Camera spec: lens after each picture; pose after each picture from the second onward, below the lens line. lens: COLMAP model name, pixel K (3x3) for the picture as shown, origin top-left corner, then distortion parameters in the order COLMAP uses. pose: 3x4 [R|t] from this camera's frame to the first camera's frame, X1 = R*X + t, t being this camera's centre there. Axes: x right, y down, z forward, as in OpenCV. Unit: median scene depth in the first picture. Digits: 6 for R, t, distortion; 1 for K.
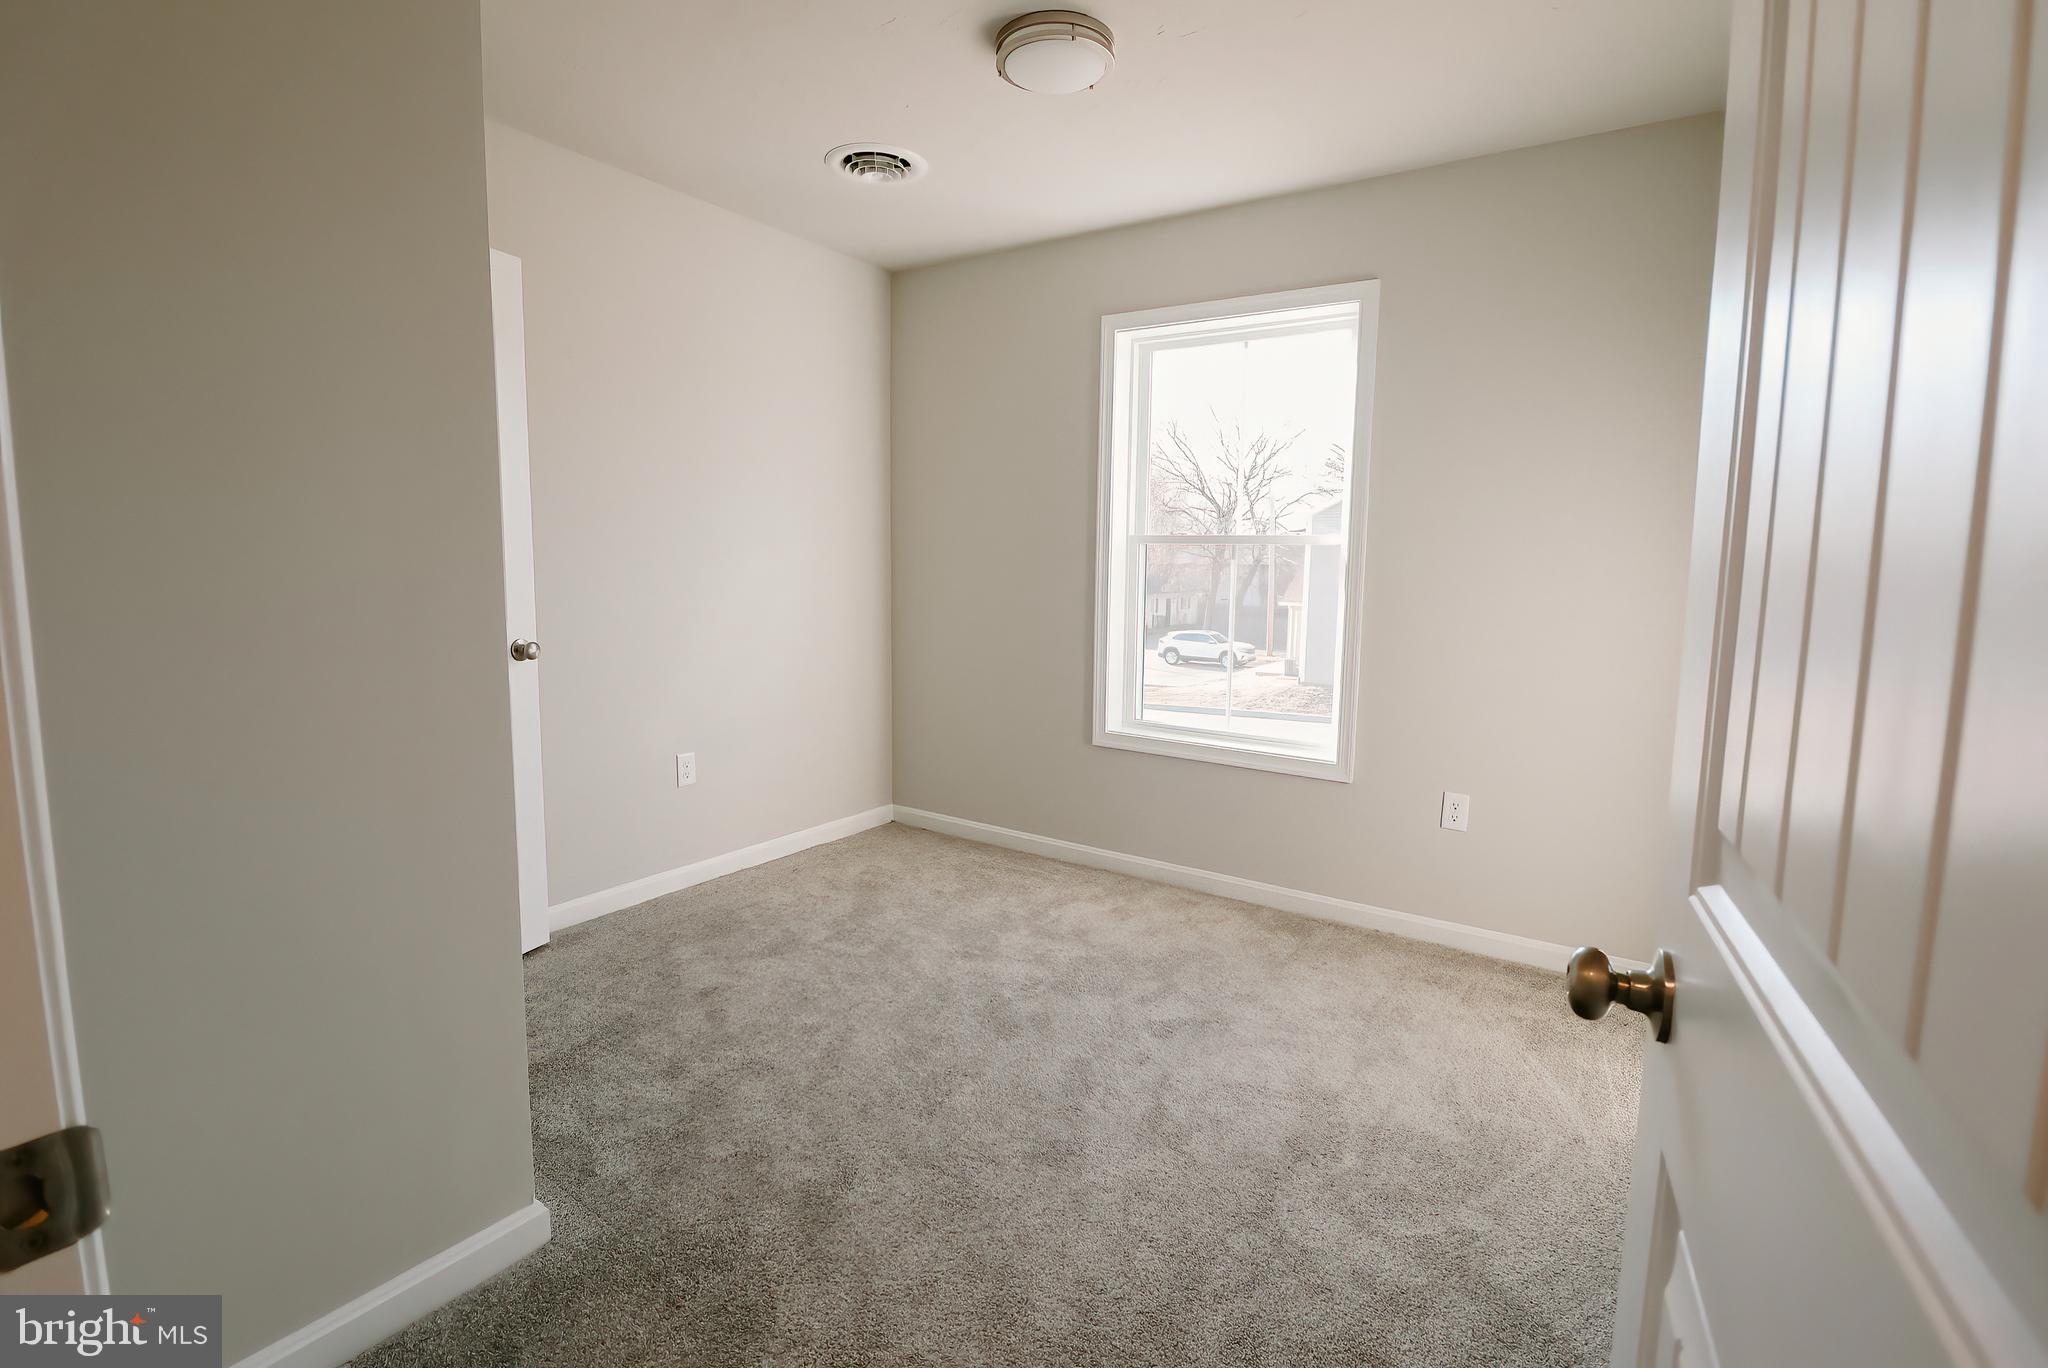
lens RADIAL K [[953.2, 0, 1007.8], [0, 953.2, 599.6], [0, 0, 1]] dist [-0.006683, -0.009418]
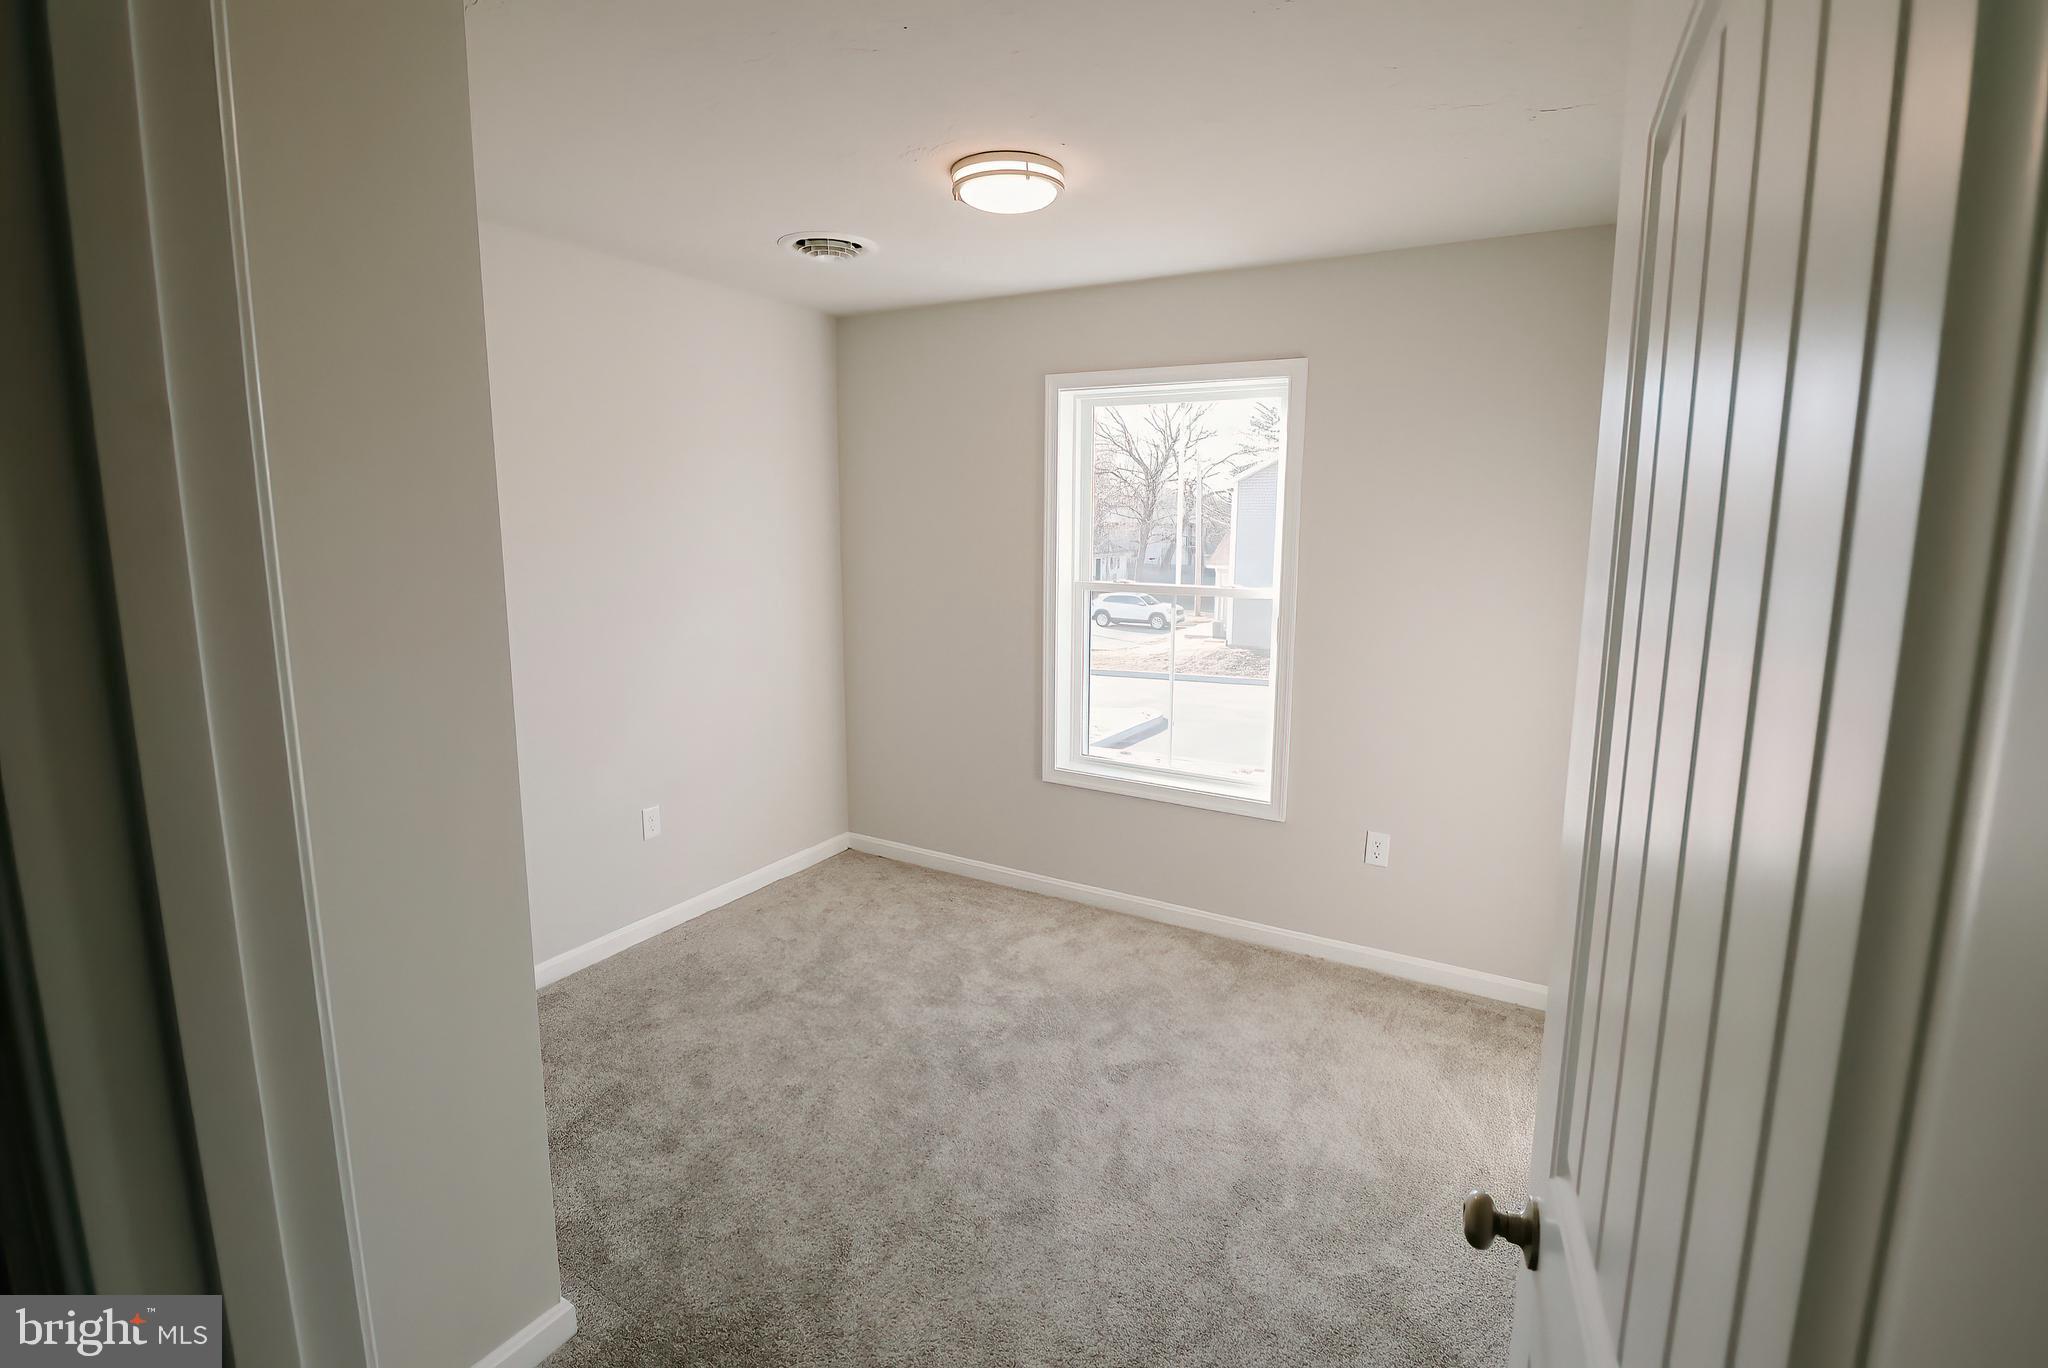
lens RADIAL K [[953.2, 0, 1004.7], [0, 953.2, 594.0], [0, 0, 1]] dist [-0.006683, -0.009418]
pose [[0.997462, -0.019637, 0.068444, -0.033616], [0.017304, 0.999254, 0.034512, -0.145974], [-0.069071, -0.033240, 0.997058, -0.066714]]
